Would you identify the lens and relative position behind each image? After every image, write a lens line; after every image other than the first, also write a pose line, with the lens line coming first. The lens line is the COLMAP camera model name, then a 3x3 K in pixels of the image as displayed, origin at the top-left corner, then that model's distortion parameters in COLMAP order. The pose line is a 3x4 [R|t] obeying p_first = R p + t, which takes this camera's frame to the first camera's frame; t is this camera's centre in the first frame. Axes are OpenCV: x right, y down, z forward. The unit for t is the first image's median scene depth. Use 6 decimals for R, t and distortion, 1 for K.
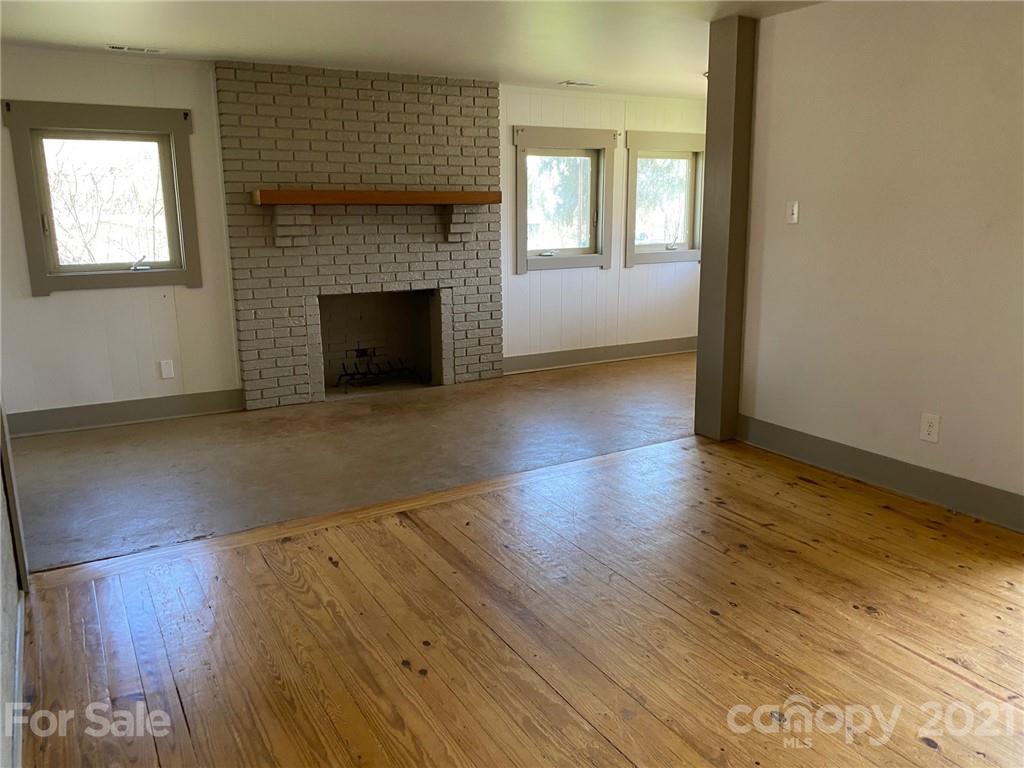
lens RADIAL K [[787.9, 0, 509.9], [0, 787.9, 384.1], [0, 0, 1]] dist [0.047851, -0.001990]
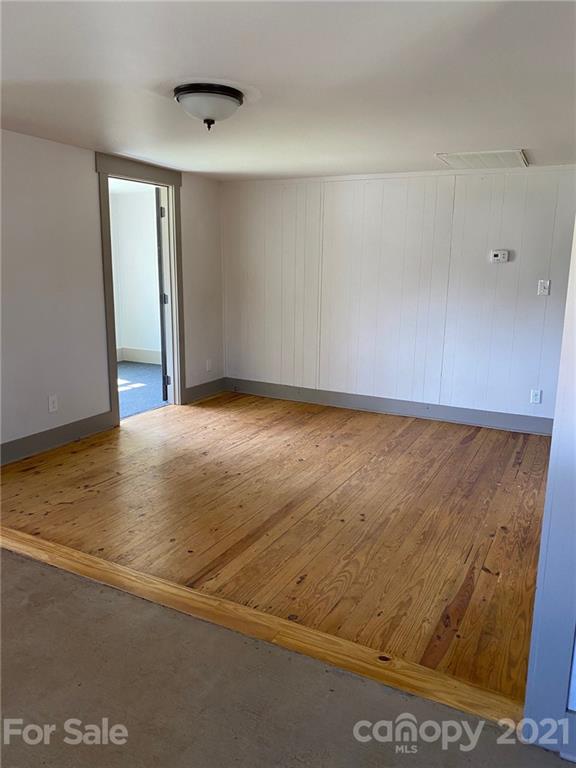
lens RADIAL K [[590.9, 0, 286.1], [0, 590.9, 384.0], [0, 0, 1]] dist [0.047851, -0.001990]
pose [[-0.536010, -0.175604, 0.825746, -0.913833], [0.178536, 0.932424, 0.314183, -0.345453], [-0.825117, 0.315830, -0.468437, 1.360798]]
